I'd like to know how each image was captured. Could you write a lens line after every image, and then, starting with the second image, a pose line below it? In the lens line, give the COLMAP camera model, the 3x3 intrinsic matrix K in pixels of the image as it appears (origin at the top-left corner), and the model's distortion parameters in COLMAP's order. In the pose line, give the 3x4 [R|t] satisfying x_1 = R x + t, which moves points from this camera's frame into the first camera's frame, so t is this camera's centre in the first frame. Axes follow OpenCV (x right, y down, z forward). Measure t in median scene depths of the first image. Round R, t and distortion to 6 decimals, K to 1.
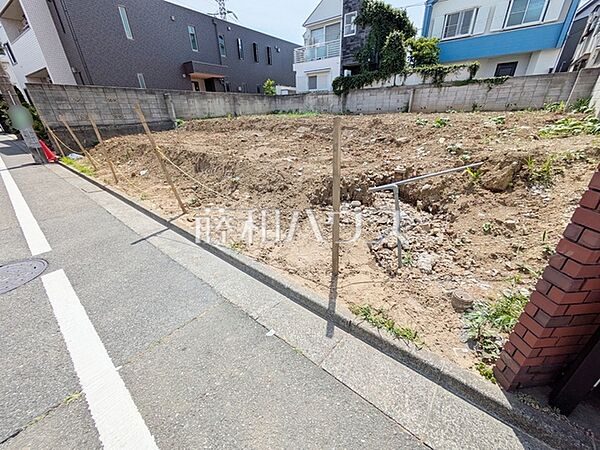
lens RADIAL K [[237.3, 0, 301.2], [0, 237.3, 225.1], [0, 0, 1]] dist [-0.002246, 0.003612]
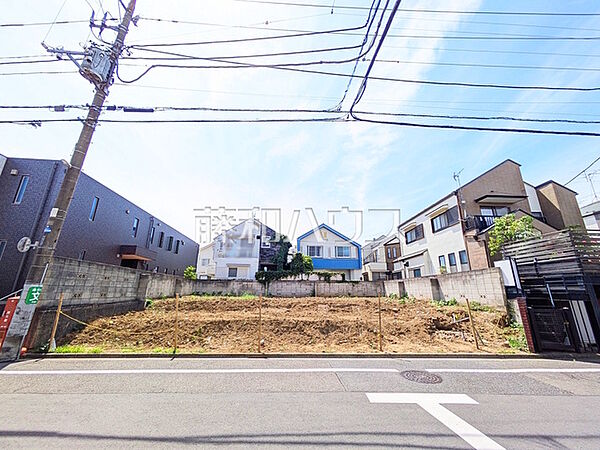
lens RADIAL K [[237.3, 0, 301.2], [0, 237.3, 225.1], [0, 0, 1]] dist [-0.002246, 0.003612]
pose [[0.762138, 0.204868, 0.614145, -0.627205], [0.258795, 0.773121, -0.579058, 0.025186], [-0.593440, 0.600260, 0.536206, -0.032844]]
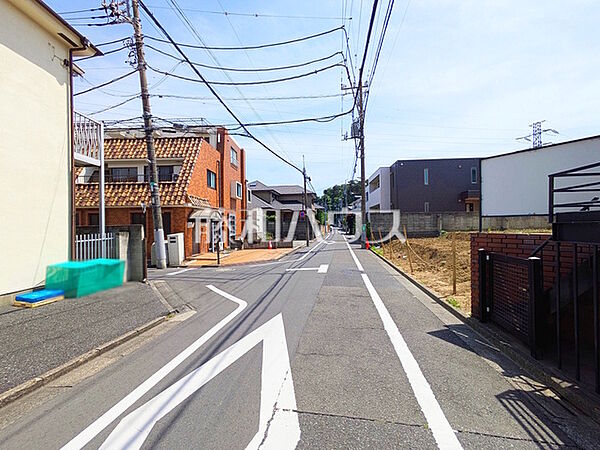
lens RADIAL K [[237.3, 0, 301.2], [0, 237.3, 225.1], [0, 0, 1]] dist [-0.002246, 0.003612]
pose [[0.499918, 0.010551, -0.866009, 0.235711], [-0.377361, 0.902671, -0.206840, 0.107450], [0.779539, 0.430201, 0.455243, -0.254405]]
